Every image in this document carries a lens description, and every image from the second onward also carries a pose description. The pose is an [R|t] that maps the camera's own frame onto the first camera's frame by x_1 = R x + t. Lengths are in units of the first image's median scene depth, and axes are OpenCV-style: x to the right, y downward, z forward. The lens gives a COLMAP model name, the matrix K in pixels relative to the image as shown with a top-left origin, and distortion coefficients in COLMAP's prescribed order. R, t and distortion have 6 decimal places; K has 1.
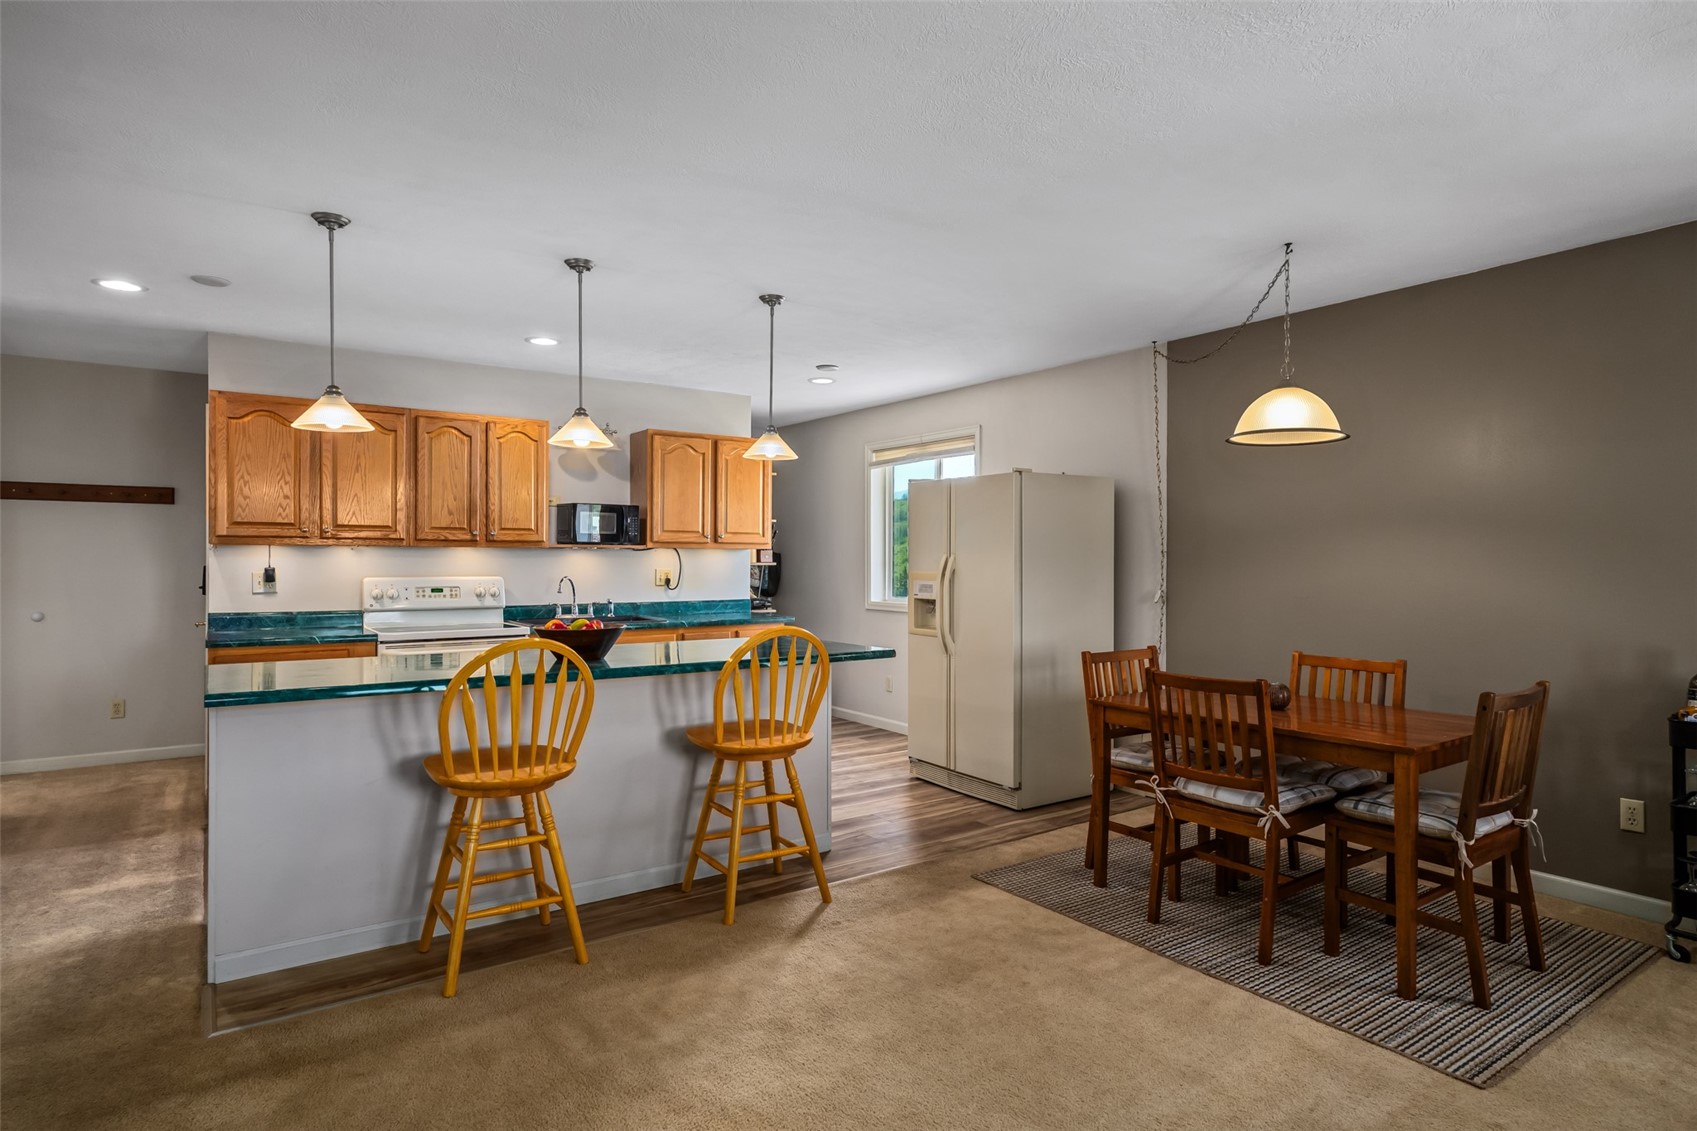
lens RADIAL K [[907.0, 0, 833.5], [0, 907.0, 560.6], [0, 0, 1]] dist [-0.000190, 0.000141]
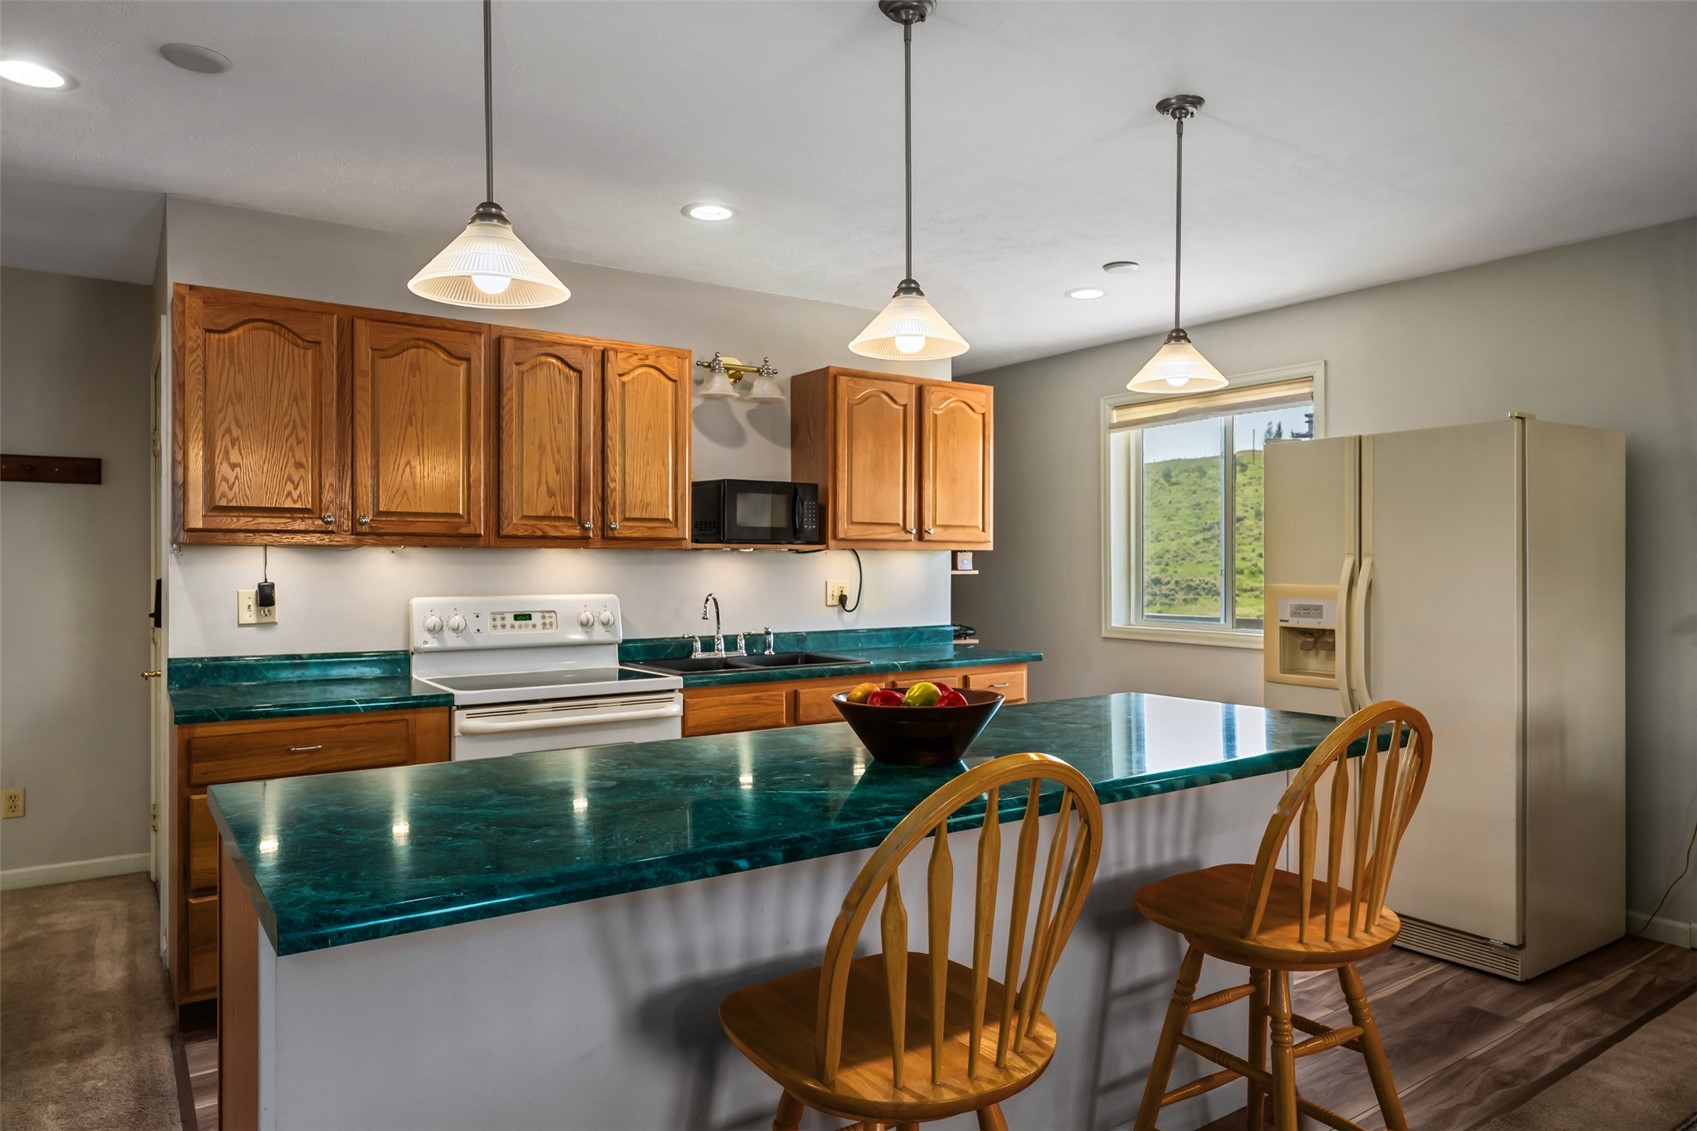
lens RADIAL K [[1065.2, 0, 844.3], [0, 1065.2, 561.0], [0, 0, 1]] dist [-0.002211, 0.001730]
pose [[0.999989, -0.003875, 0.002605, -0.222993], [0.003889, 0.999978, -0.005342, -0.001322], [-0.002584, 0.005353, 0.999982, 0.268426]]
